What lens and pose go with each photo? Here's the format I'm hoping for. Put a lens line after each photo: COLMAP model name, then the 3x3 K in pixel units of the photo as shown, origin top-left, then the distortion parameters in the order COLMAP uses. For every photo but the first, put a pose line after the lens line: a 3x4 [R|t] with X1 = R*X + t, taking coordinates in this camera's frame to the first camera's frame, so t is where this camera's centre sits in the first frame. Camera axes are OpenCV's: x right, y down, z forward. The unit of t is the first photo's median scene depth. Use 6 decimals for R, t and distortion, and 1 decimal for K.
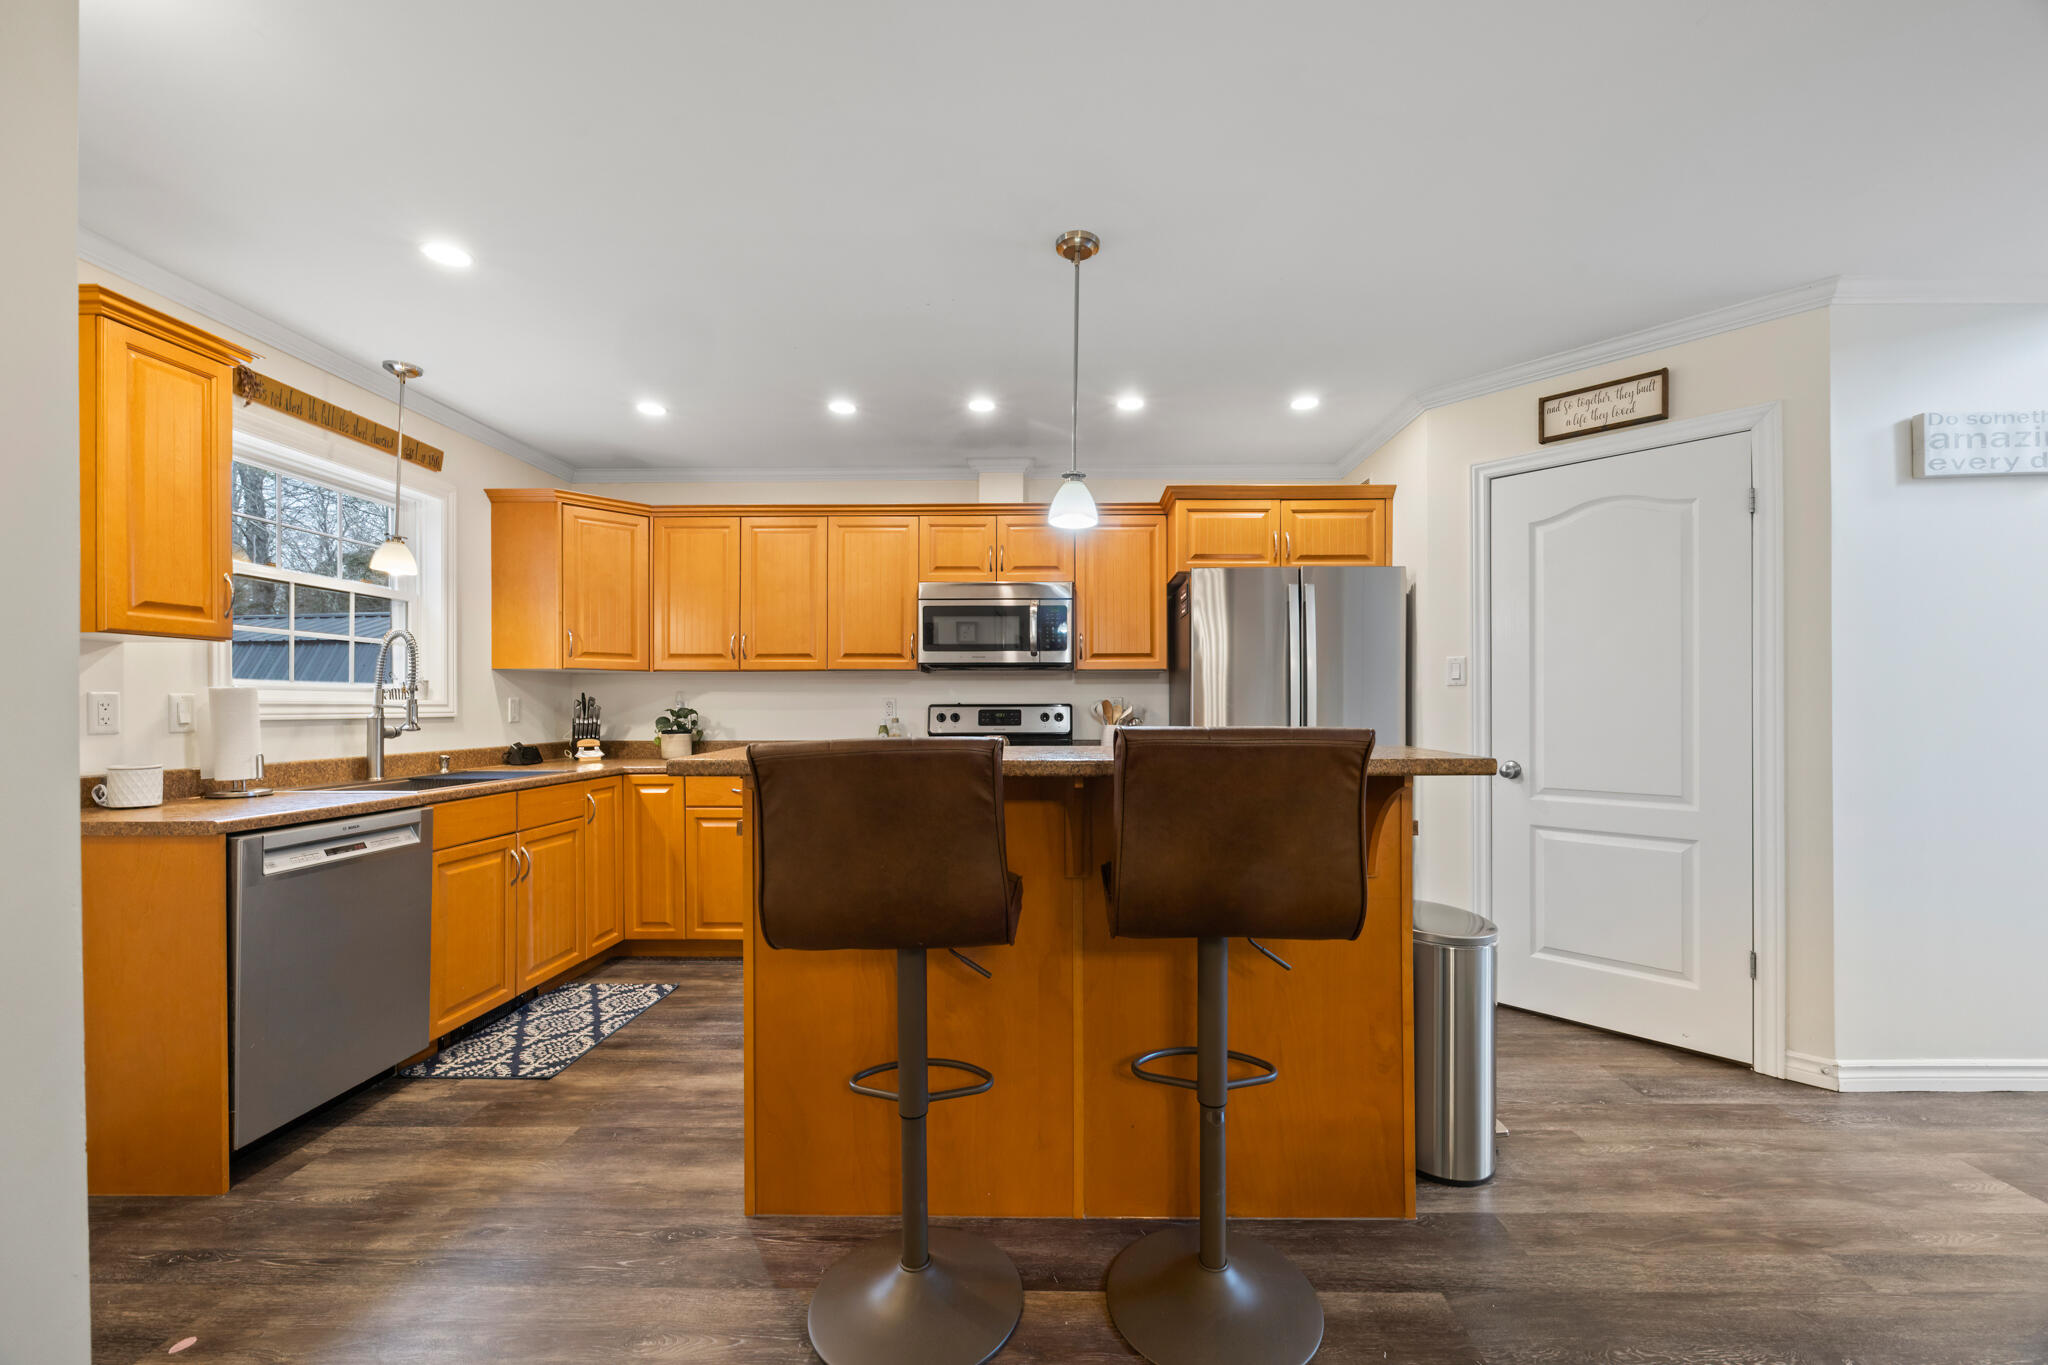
lens RADIAL K [[784.0, 0, 1050.6], [0, 784.0, 713.1], [0, 0, 1]] dist [-0.002064, -0.000130]
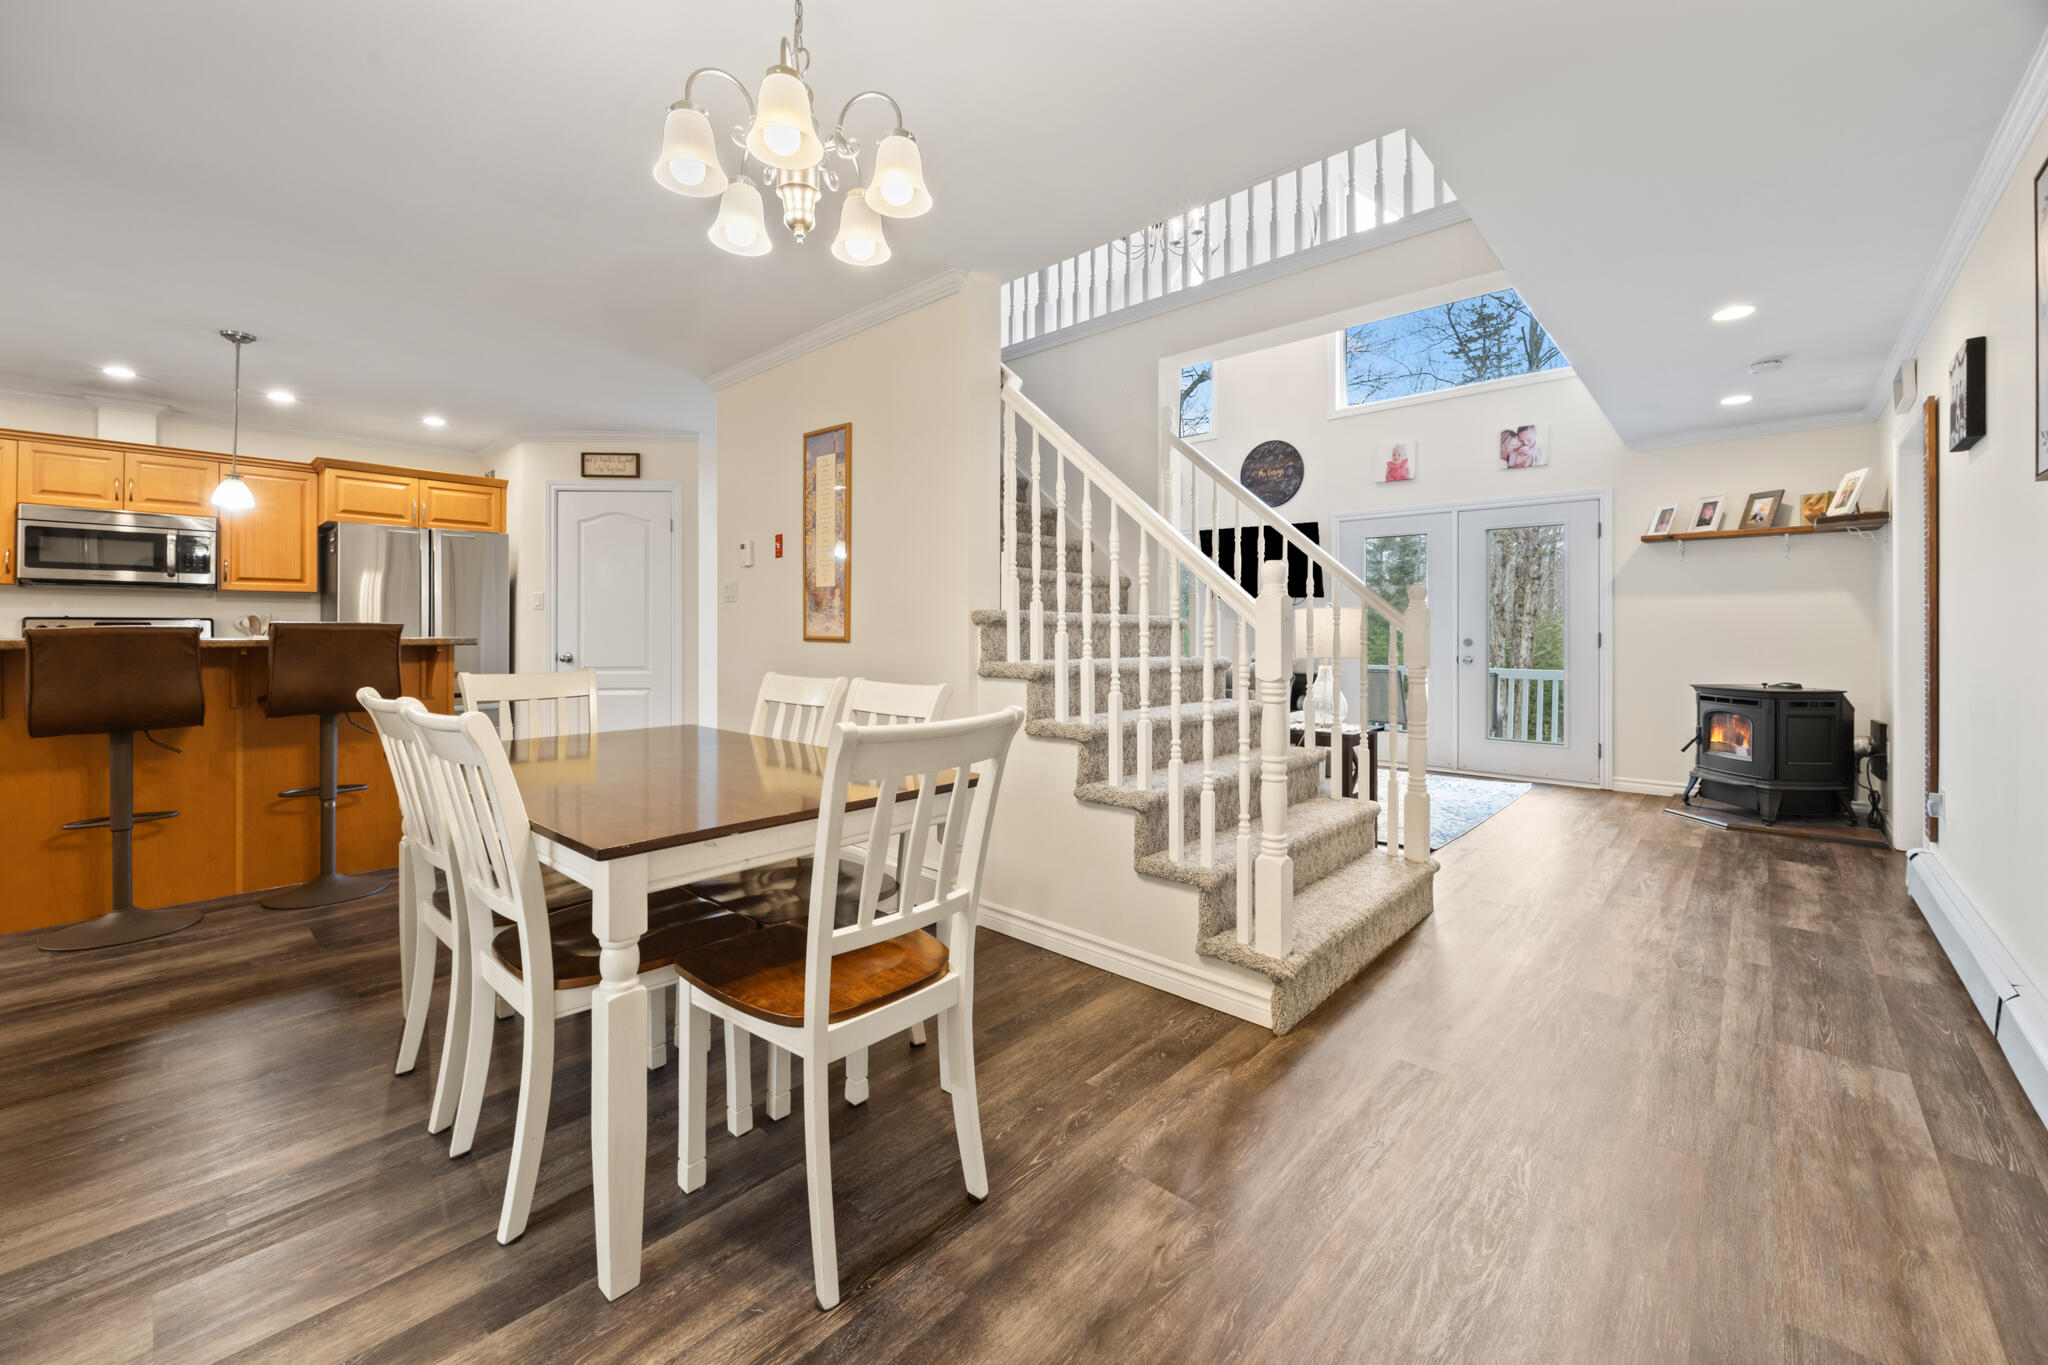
lens RADIAL K [[806.8, 0, 1008.1], [0, 806.8, 629.1], [0, 0, 1]] dist [-0.002675, -0.000163]
pose [[0.670812, 0.005548, 0.741607, -0.085342], [0.005545, 0.999907, -0.012497, 0.032538], [-0.741607, 0.012495, 0.670718, -0.871127]]
